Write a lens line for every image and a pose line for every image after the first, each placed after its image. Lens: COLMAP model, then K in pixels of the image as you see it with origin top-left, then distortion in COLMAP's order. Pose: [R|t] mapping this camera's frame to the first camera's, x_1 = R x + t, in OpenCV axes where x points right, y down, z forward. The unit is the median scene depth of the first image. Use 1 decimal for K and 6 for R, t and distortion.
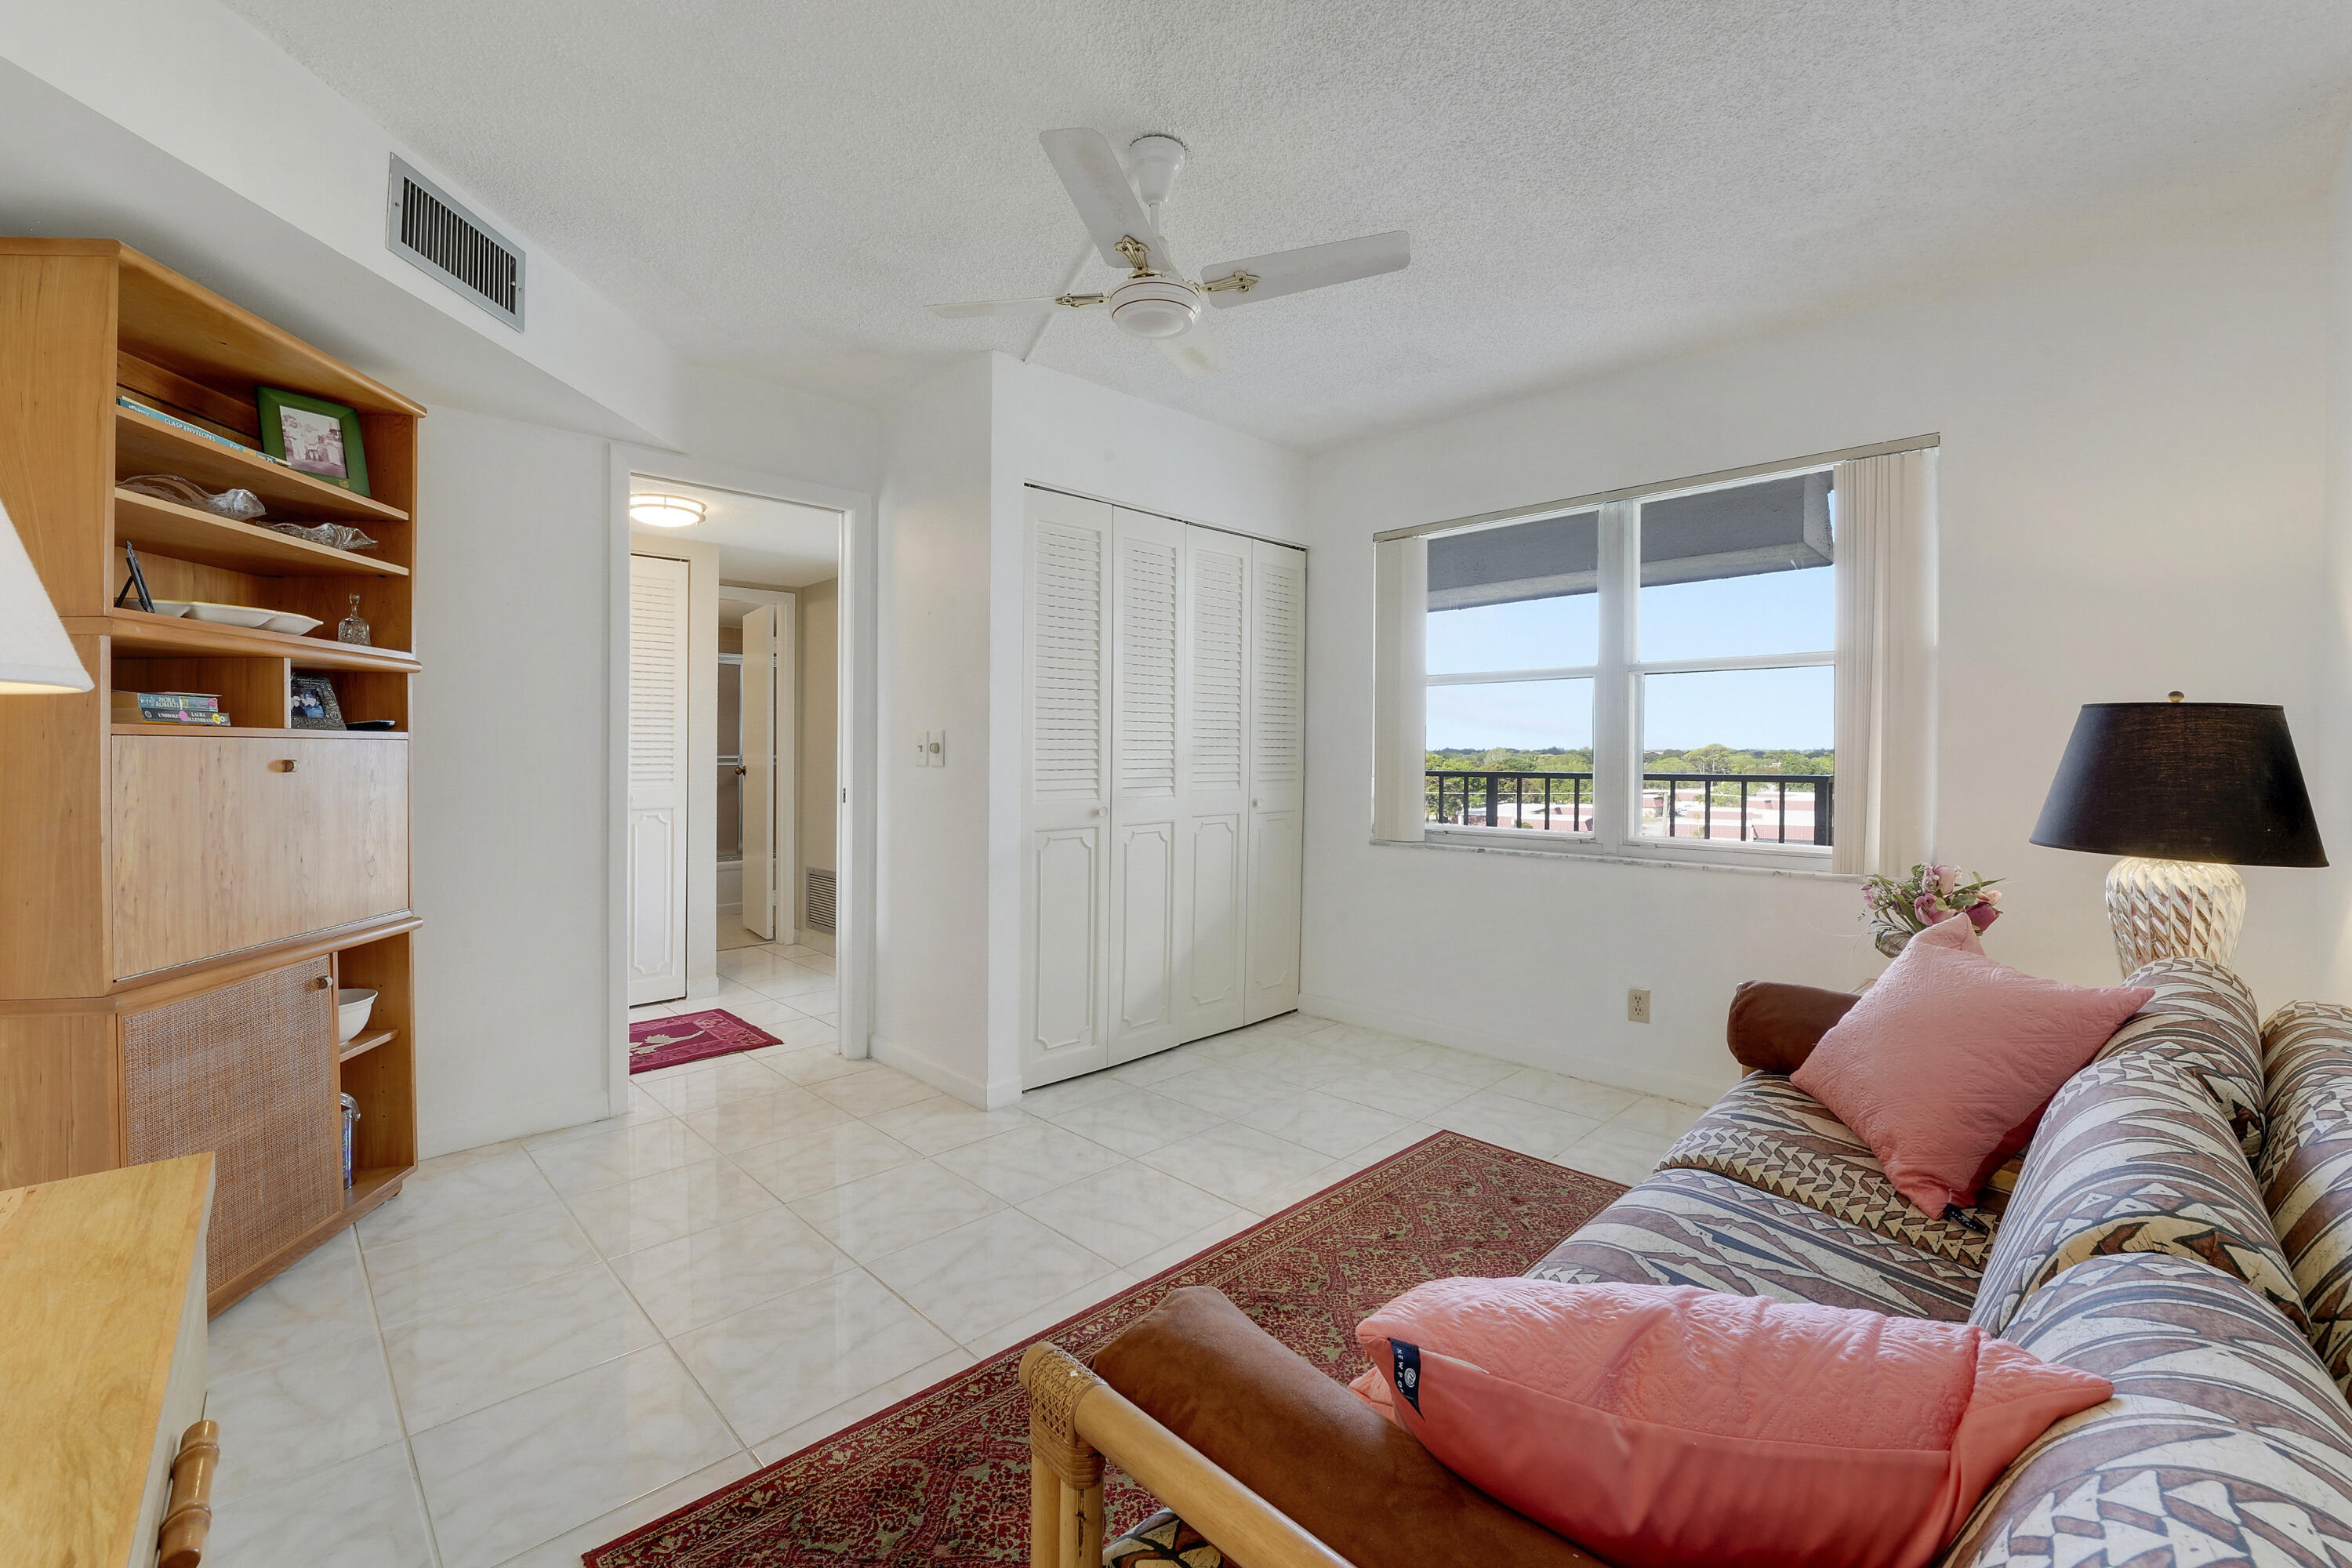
lens RADIAL K [[989.8, 0, 1193.1], [0, 989.8, 761.6], [0, 0, 1]] dist [-0.031585, -0.000135]
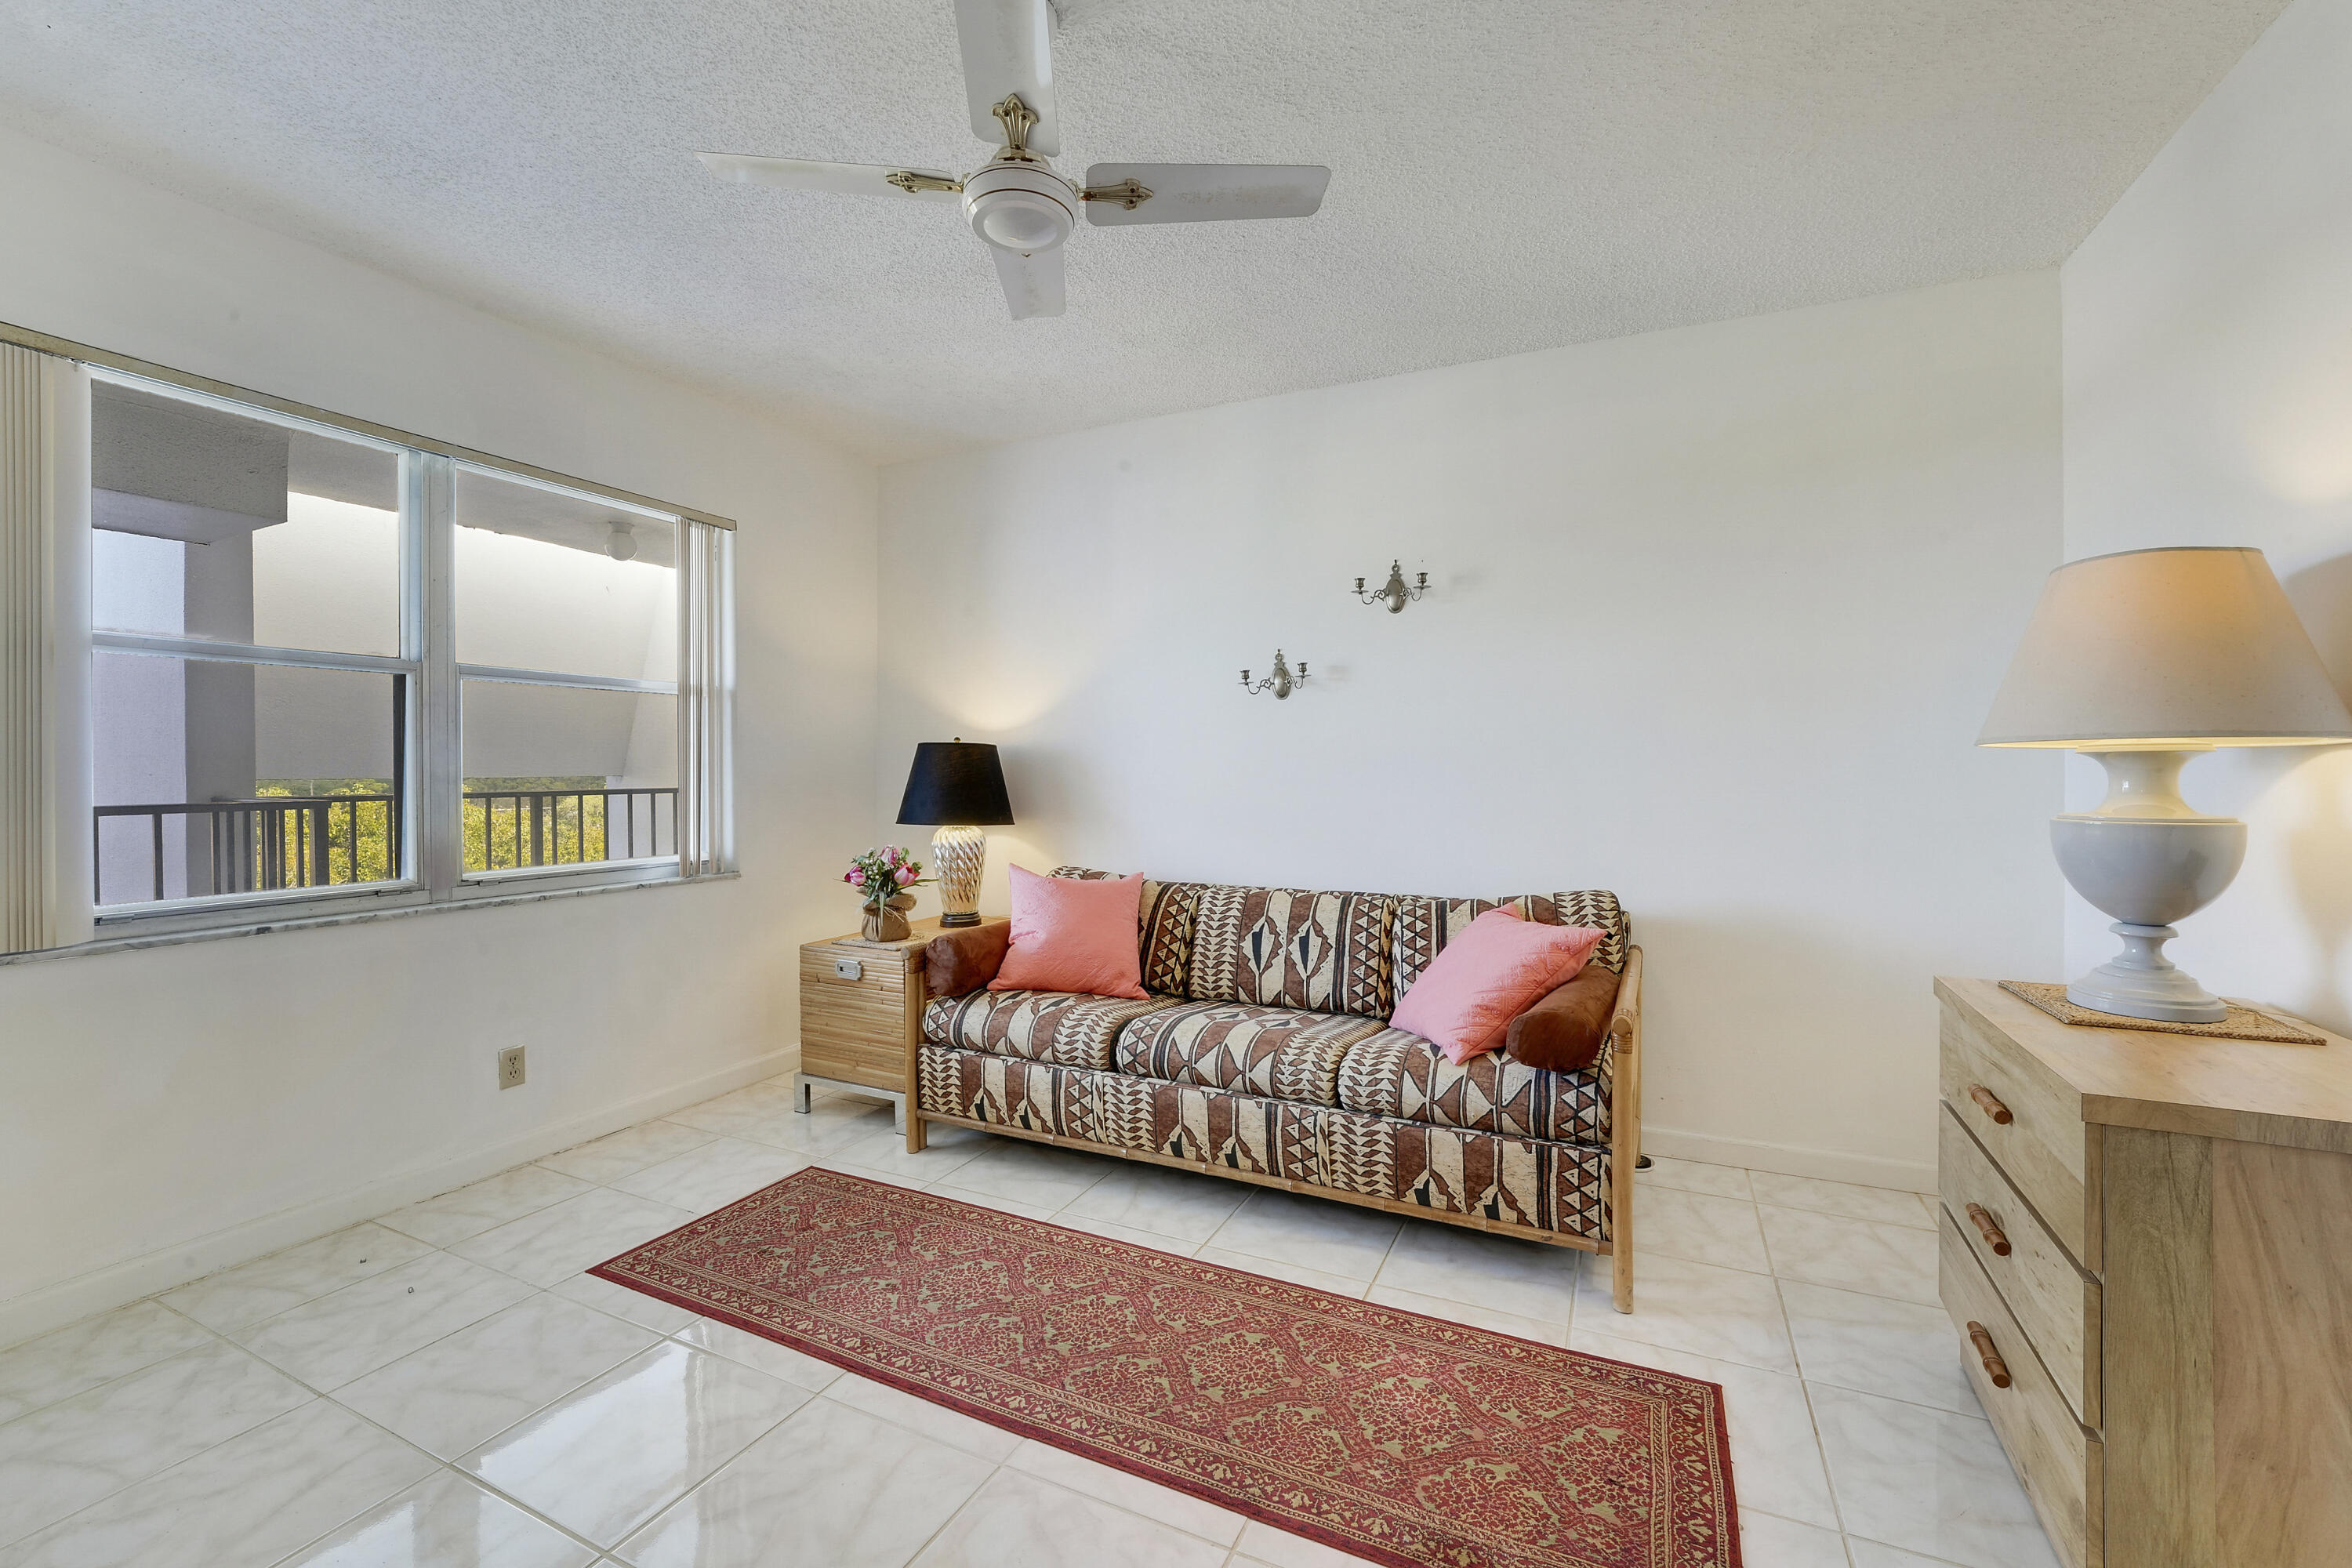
lens RADIAL K [[967.3, 0, 1174.0], [0, 967.3, 789.1], [0, 0, 1]] dist [-0.027387, -0.000087]
pose [[-0.336198, -0.015054, 0.941671, -0.874380], [0.014176, 0.999678, 0.021043, -0.005498], [-0.941685, 0.020424, -0.335877, 1.234628]]
